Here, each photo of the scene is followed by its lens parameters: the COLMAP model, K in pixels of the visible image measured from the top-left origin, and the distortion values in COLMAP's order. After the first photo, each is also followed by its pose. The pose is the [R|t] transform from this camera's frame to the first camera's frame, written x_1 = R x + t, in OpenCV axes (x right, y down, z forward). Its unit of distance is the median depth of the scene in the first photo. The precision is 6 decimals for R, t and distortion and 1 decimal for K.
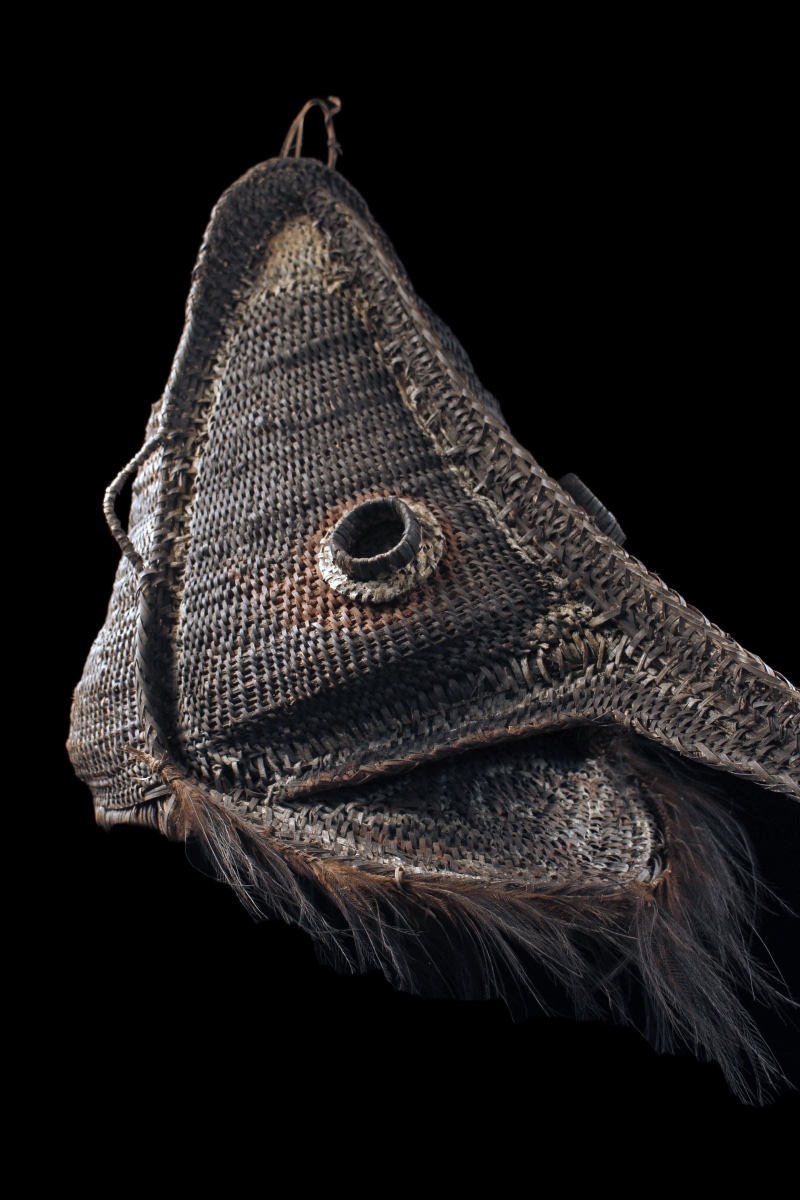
lens RADIAL K [[1659.8, 0, 399.7], [0, 1659.8, 602.5], [0, 0, 1]] dist [-0.062697, 0.000000]
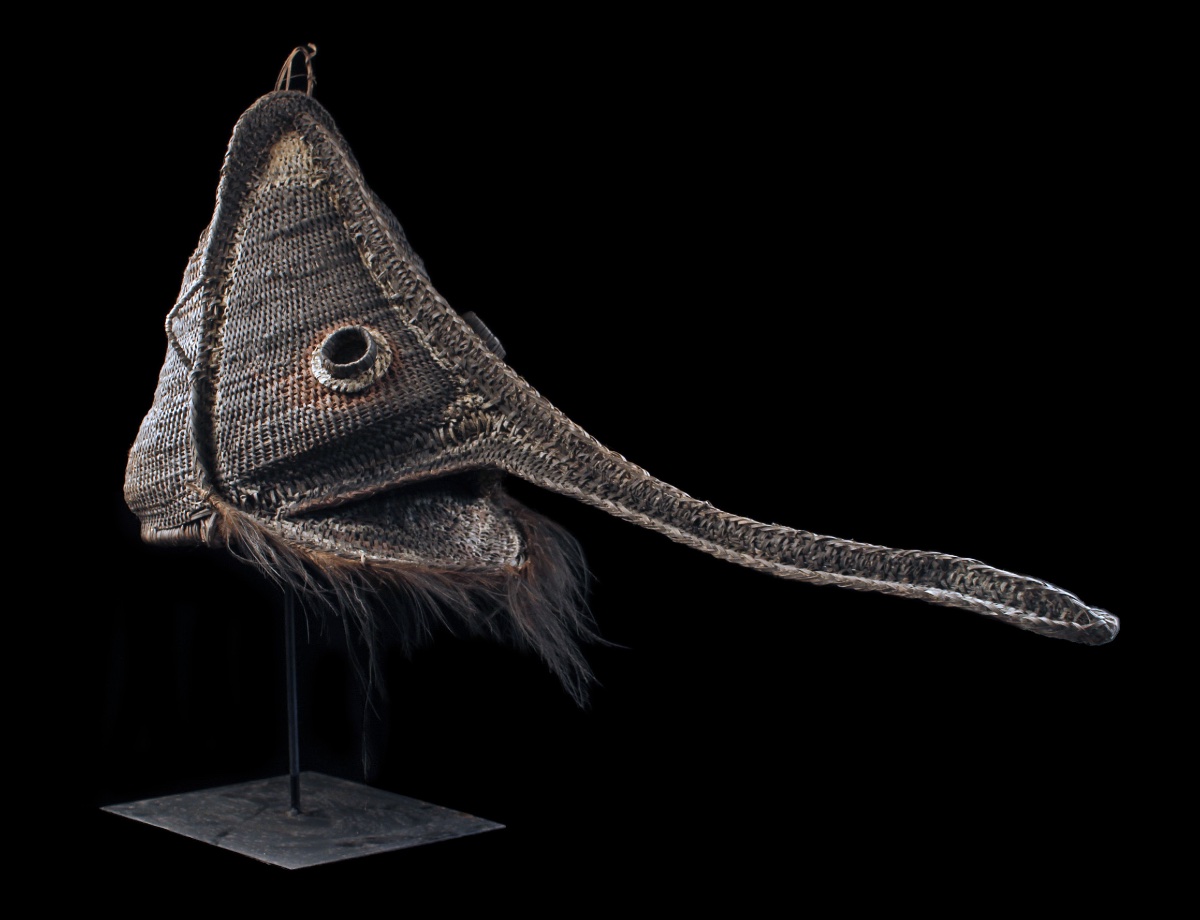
lens RADIAL K [[1863.0, 0, 599.0], [0, 1863.0, 462.1], [0, 0, 1]] dist [-0.101842, 0.000000]
pose [[0.984093, 0.009684, 0.177391, -0.091363], [-0.014579, 0.999547, 0.026314, 0.016121], [-0.177056, -0.028481, 0.983789, -0.781212]]
